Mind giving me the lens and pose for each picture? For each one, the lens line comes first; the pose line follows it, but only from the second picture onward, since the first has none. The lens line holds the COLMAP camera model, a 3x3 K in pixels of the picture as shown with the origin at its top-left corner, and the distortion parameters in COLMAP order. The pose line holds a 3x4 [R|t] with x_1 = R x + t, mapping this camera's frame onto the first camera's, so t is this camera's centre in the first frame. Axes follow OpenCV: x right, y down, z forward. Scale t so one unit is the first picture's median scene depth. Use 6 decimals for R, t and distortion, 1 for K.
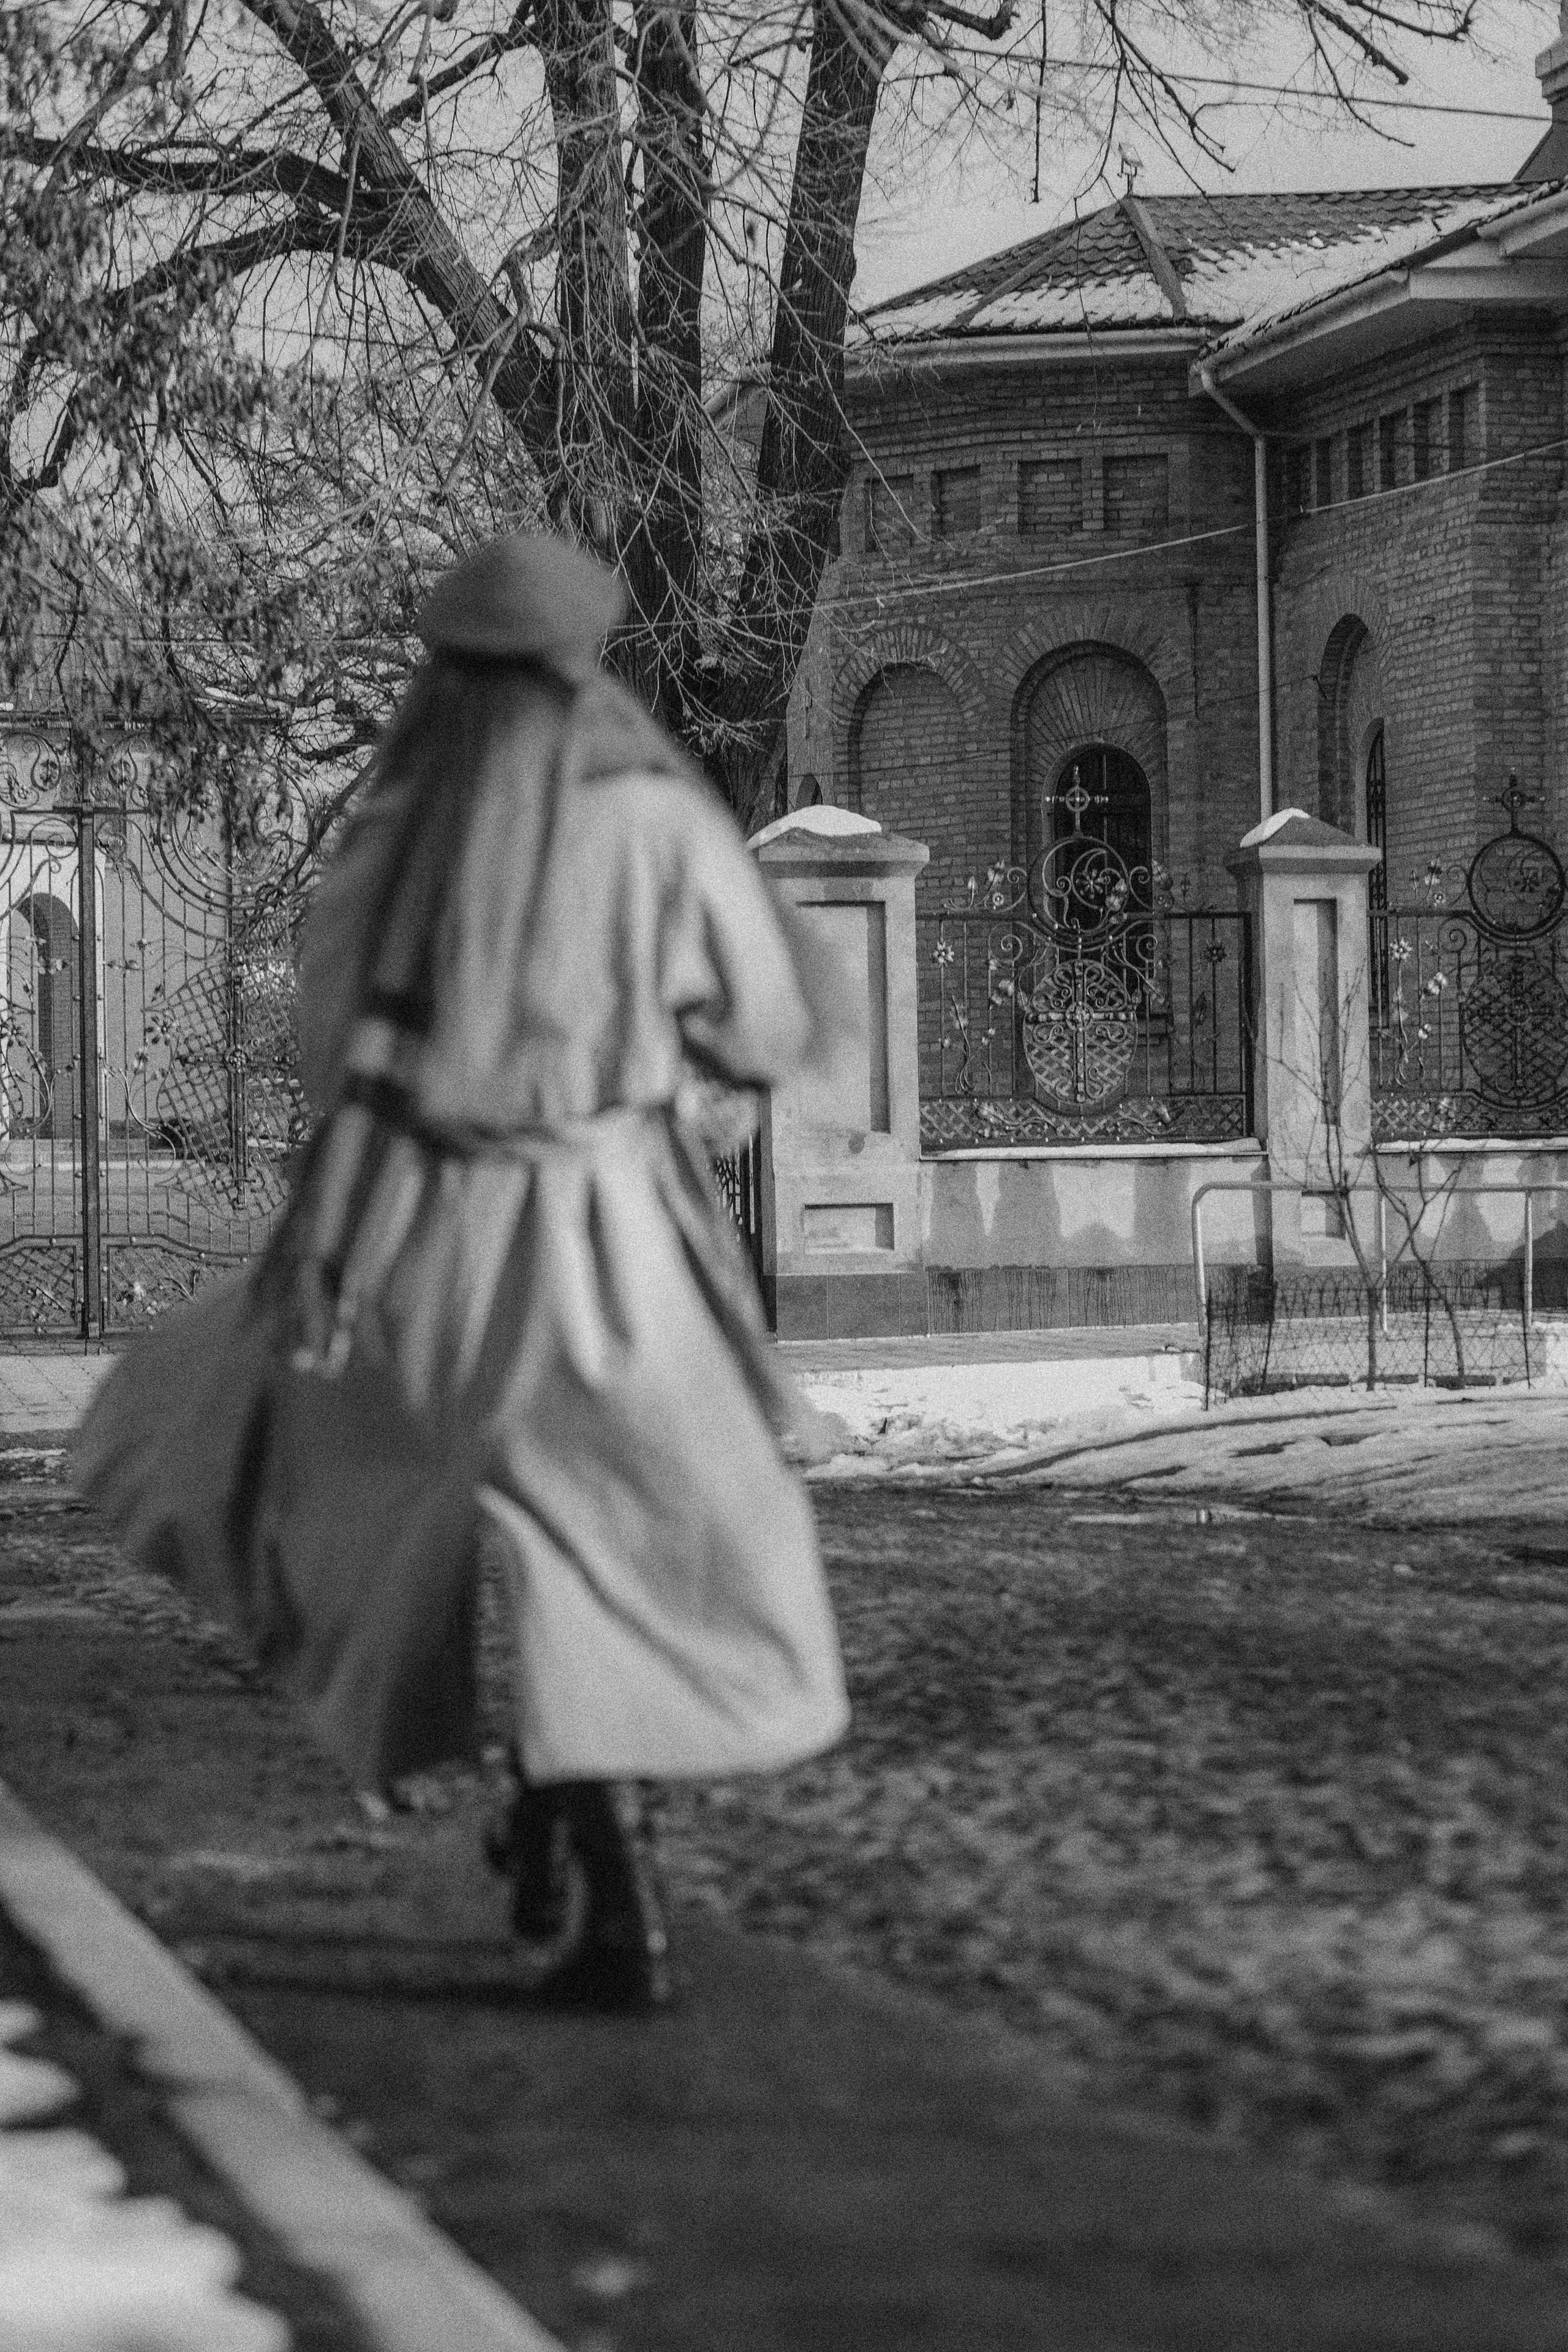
lens RADIAL K [[5383.0, 0, 789.5], [0, 5383.0, 1171.7], [0, 0, 1]] dist [-0.005522, 0.000000]
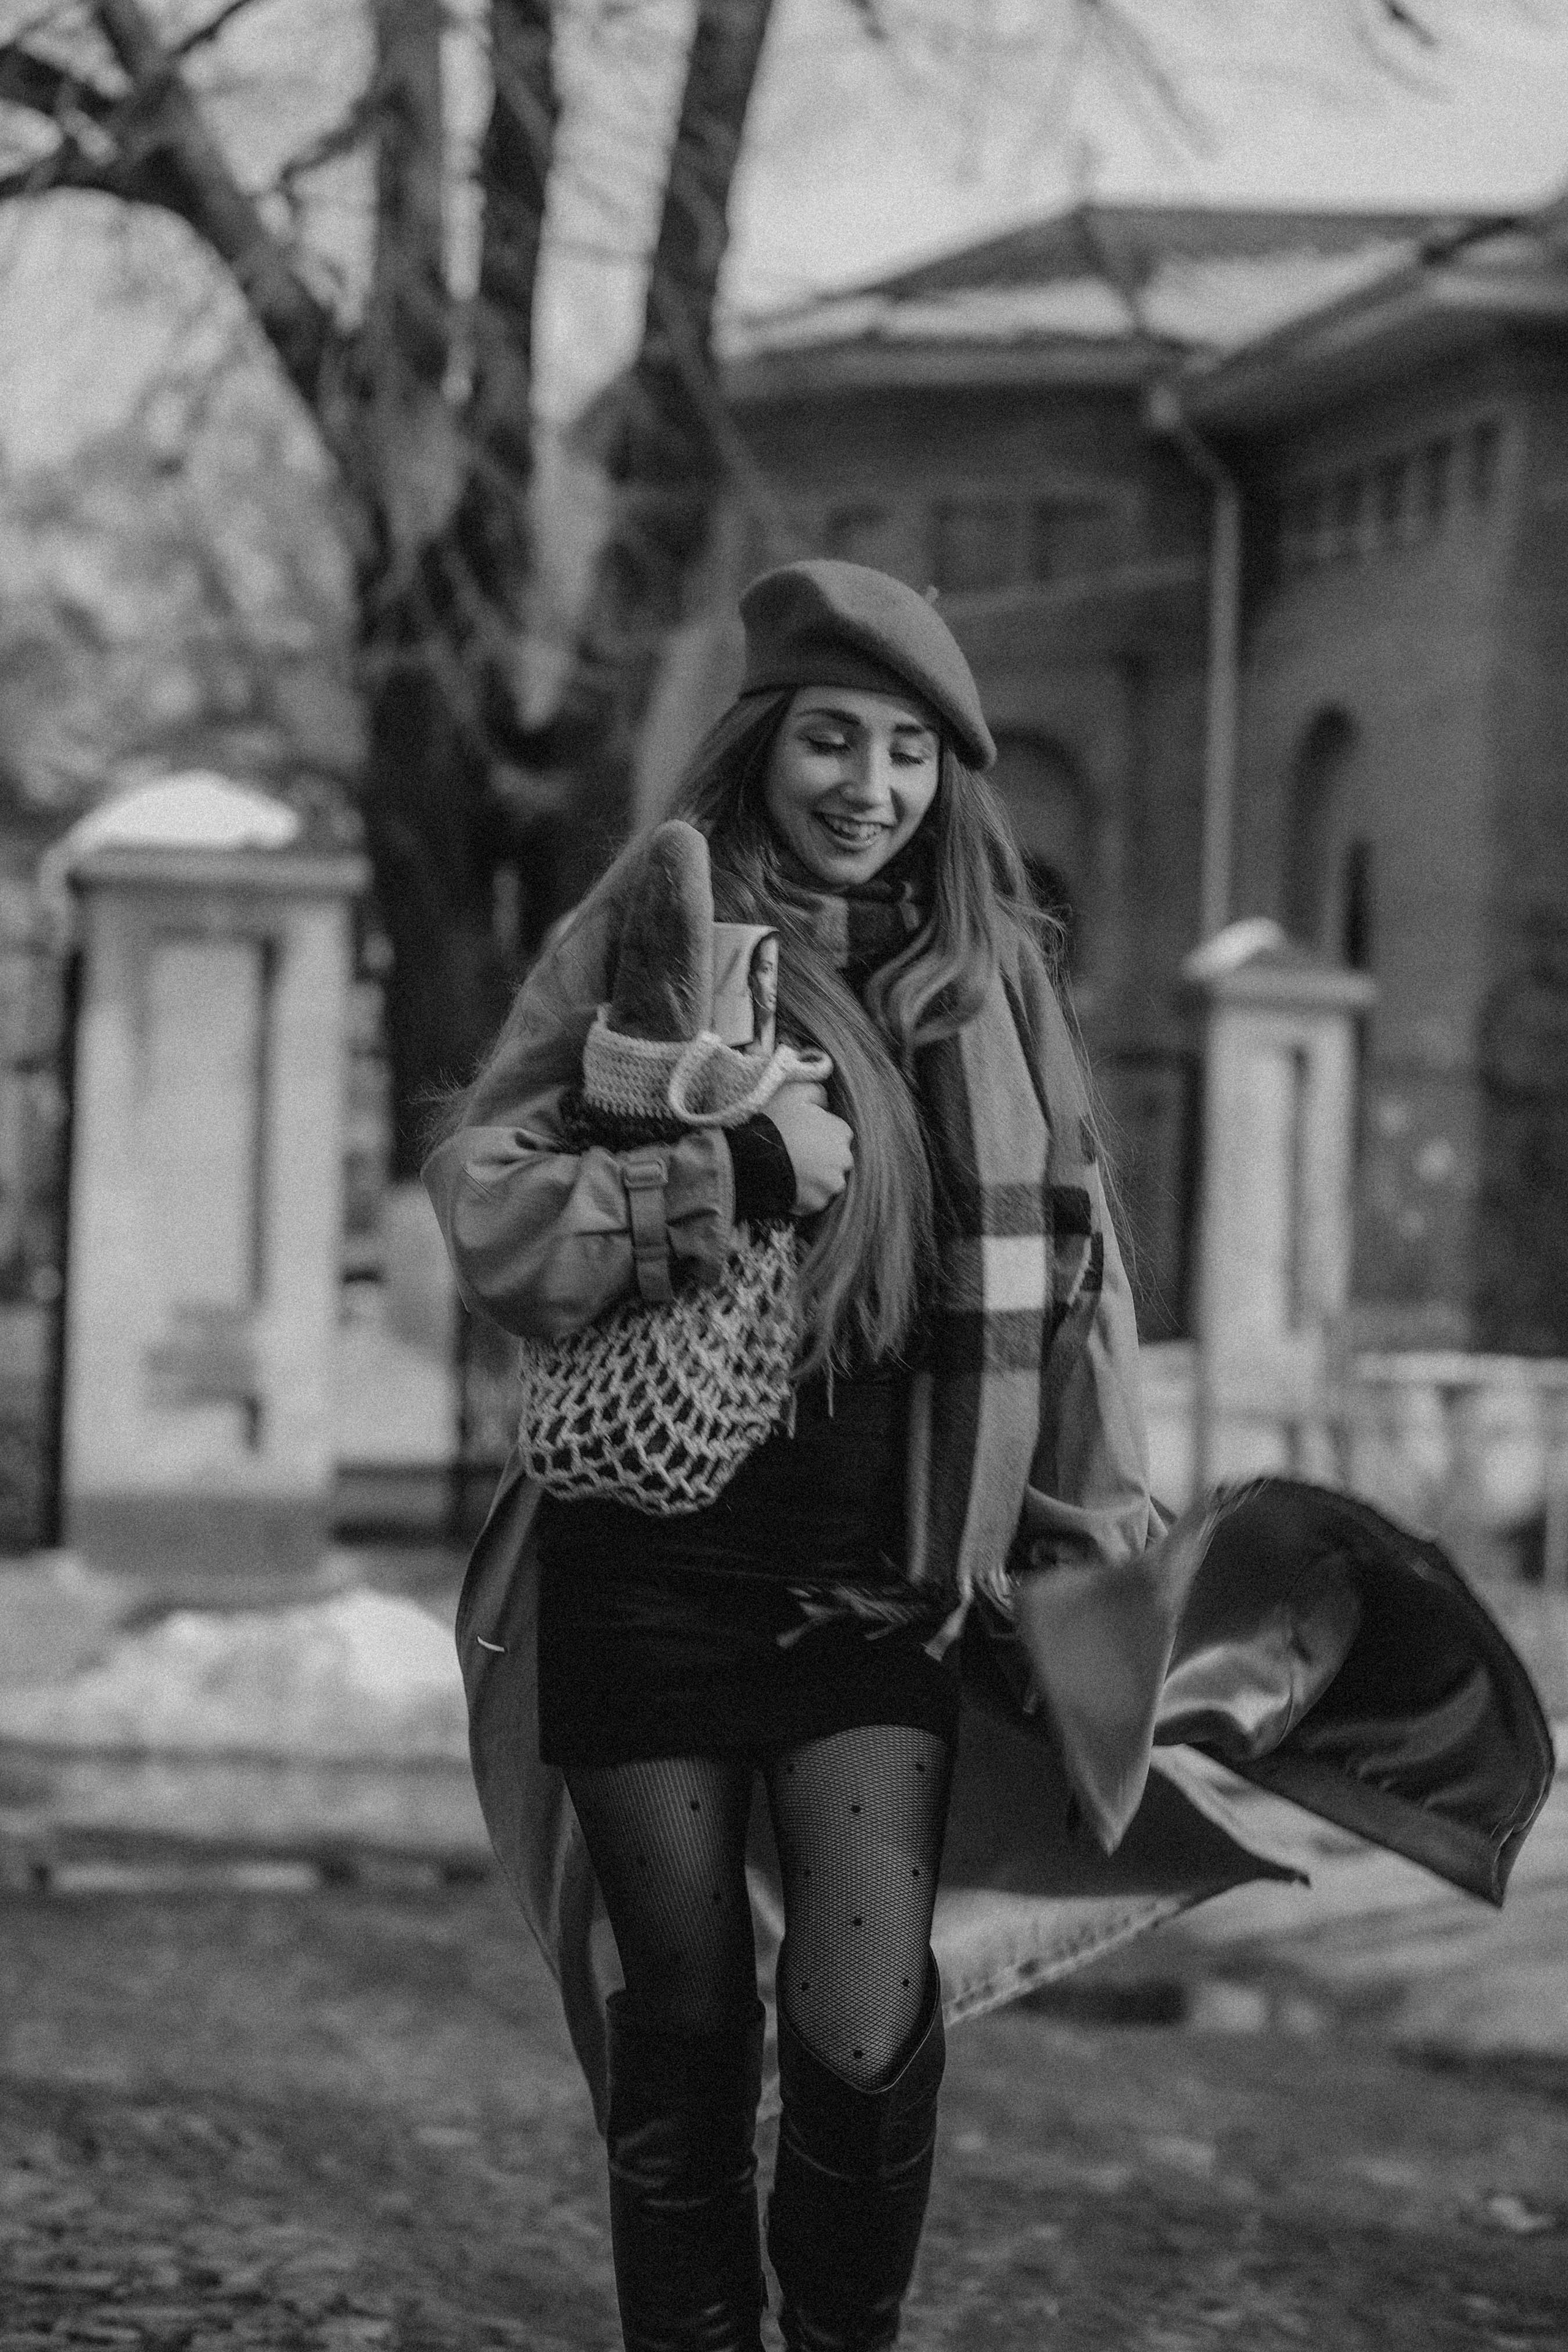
lens RADIAL K [[5383.0, 0, 777.5], [0, 5383.0, 1162.1], [0, 0, 1]] dist [-0.005522, 0.000000]
pose [[0.998789, 0.046943, 0.014745, 0.012709], [-0.046438, 0.998380, -0.032863, -0.004265], [-0.016264, 0.032139, 0.999351, 0.207824]]
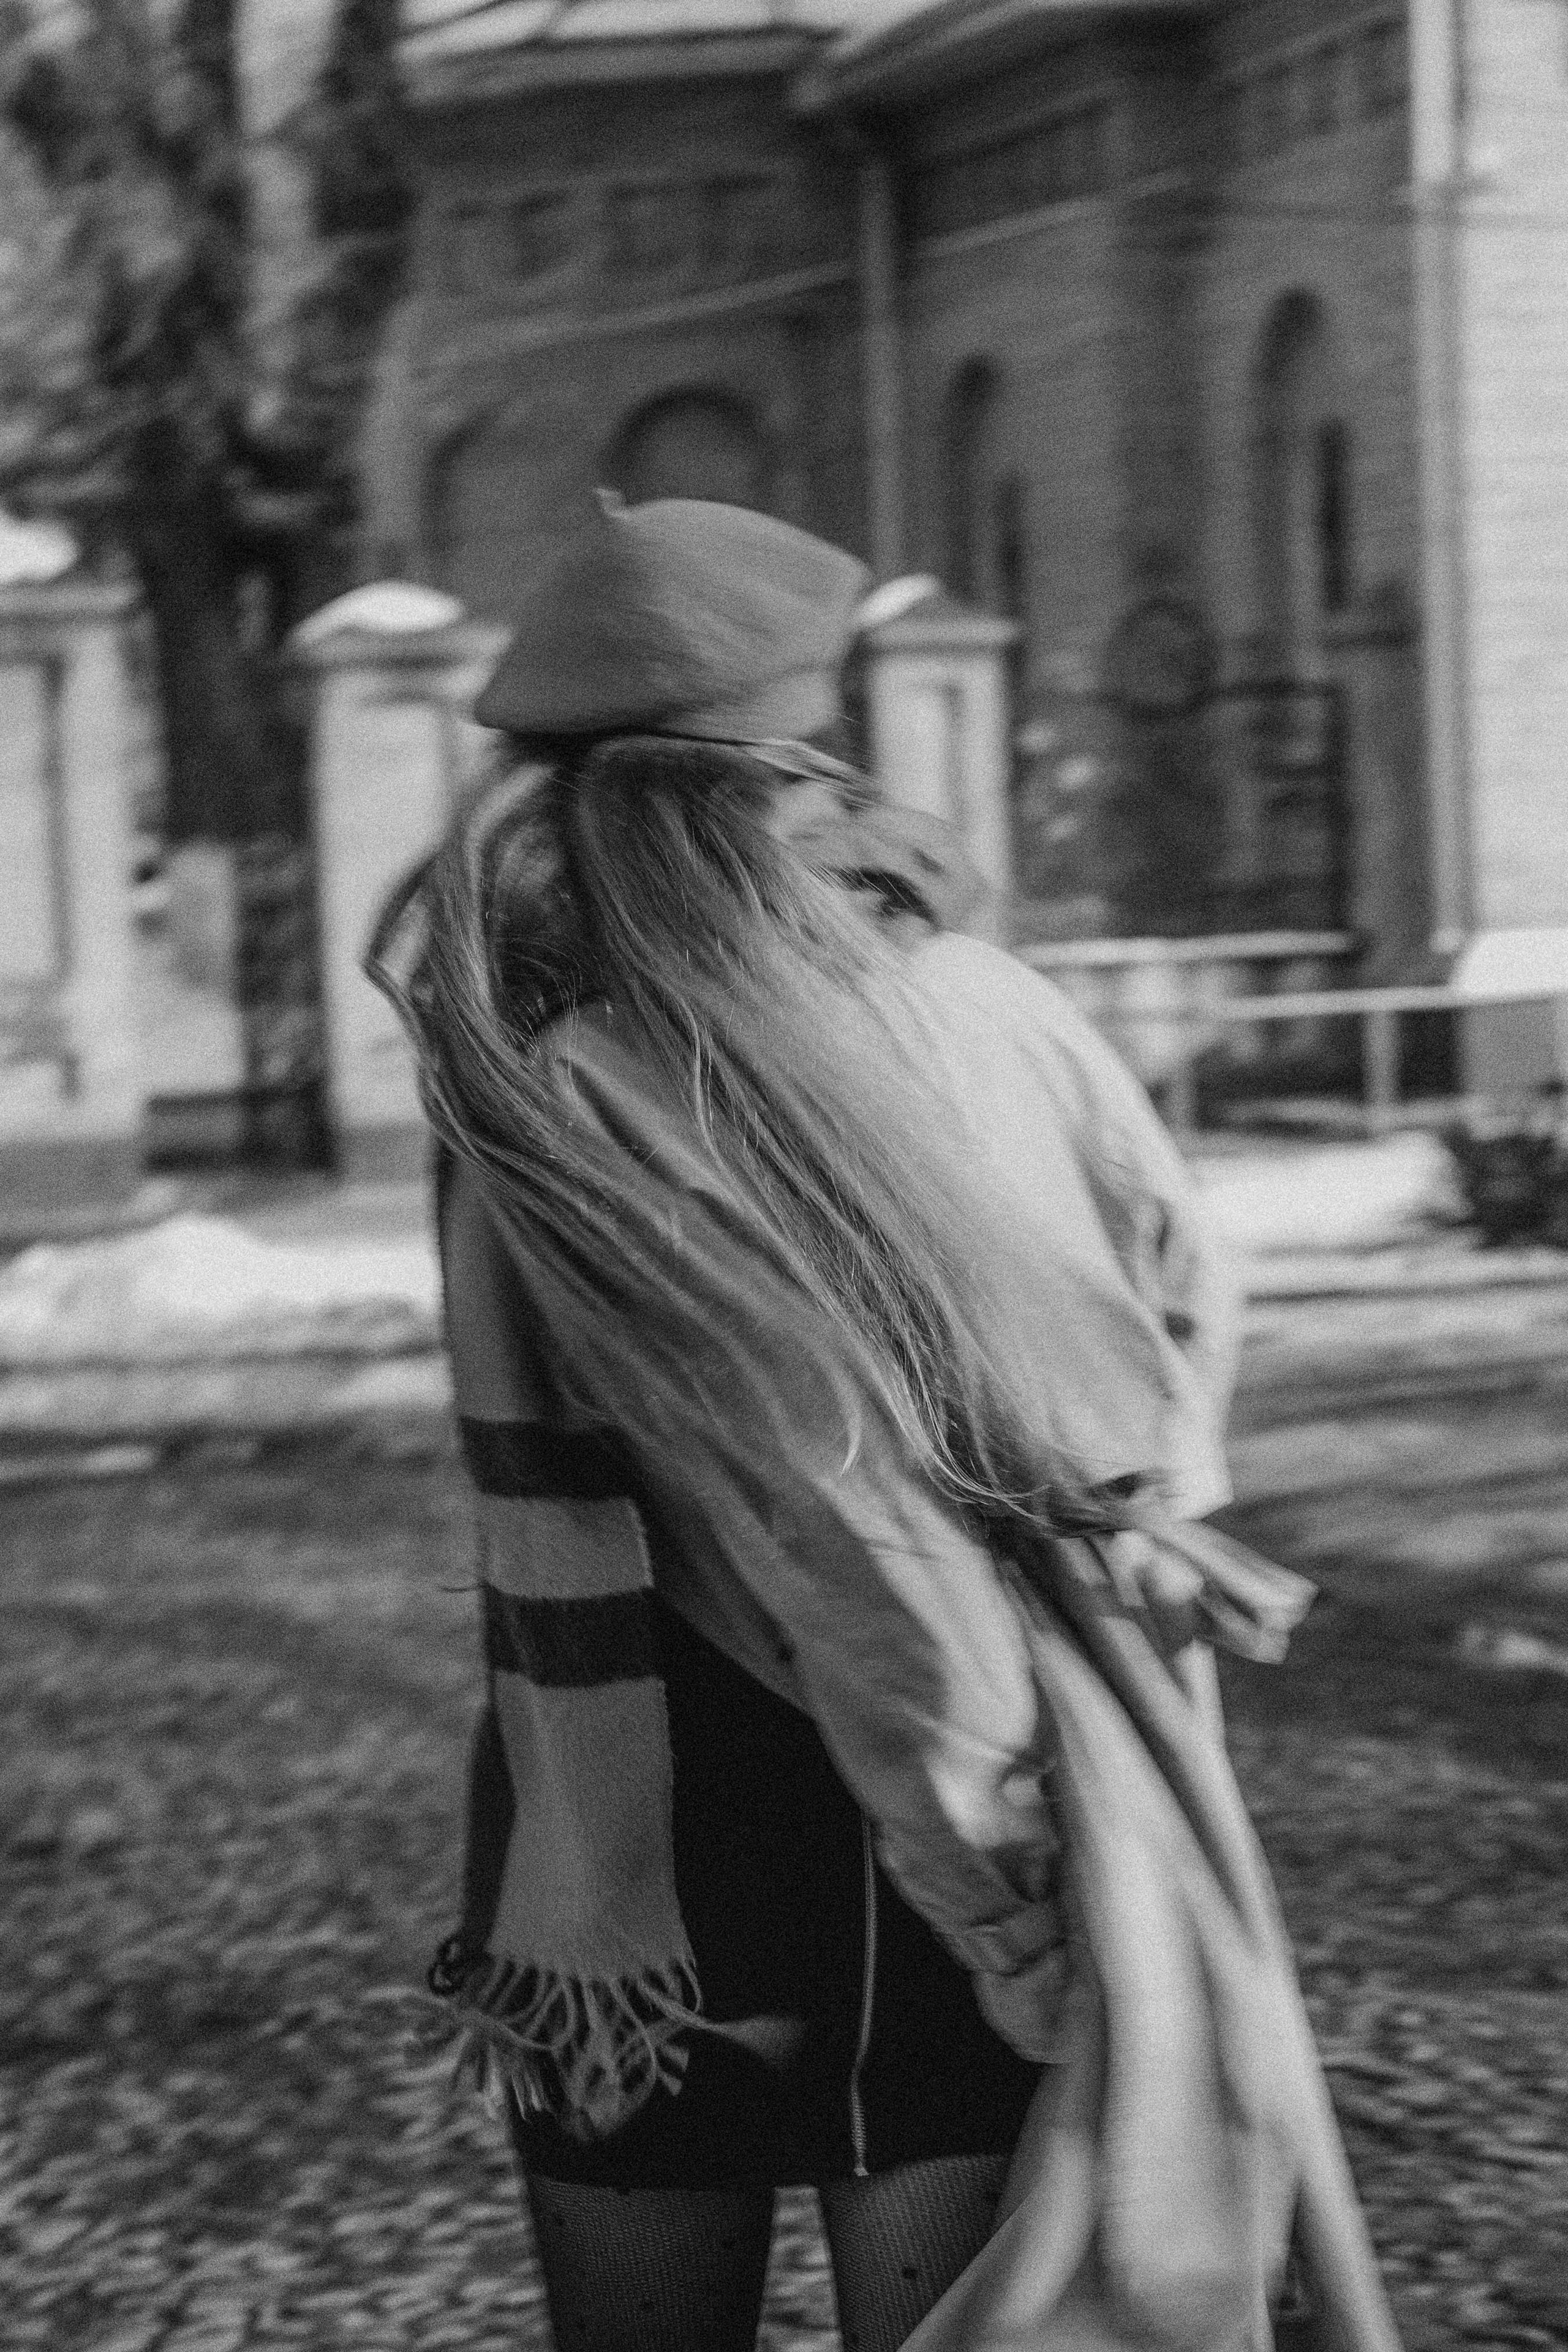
lens RADIAL K [[5383.0, 0, 780.7], [0, 5383.0, 1166.3], [0, 0, 1]] dist [-0.005522, 0.000000]
pose [[0.997949, -0.024730, 0.059048, 0.015089], [0.021693, 0.998436, 0.051531, -0.015387], [-0.060230, -0.050145, 0.996924, 0.098012]]
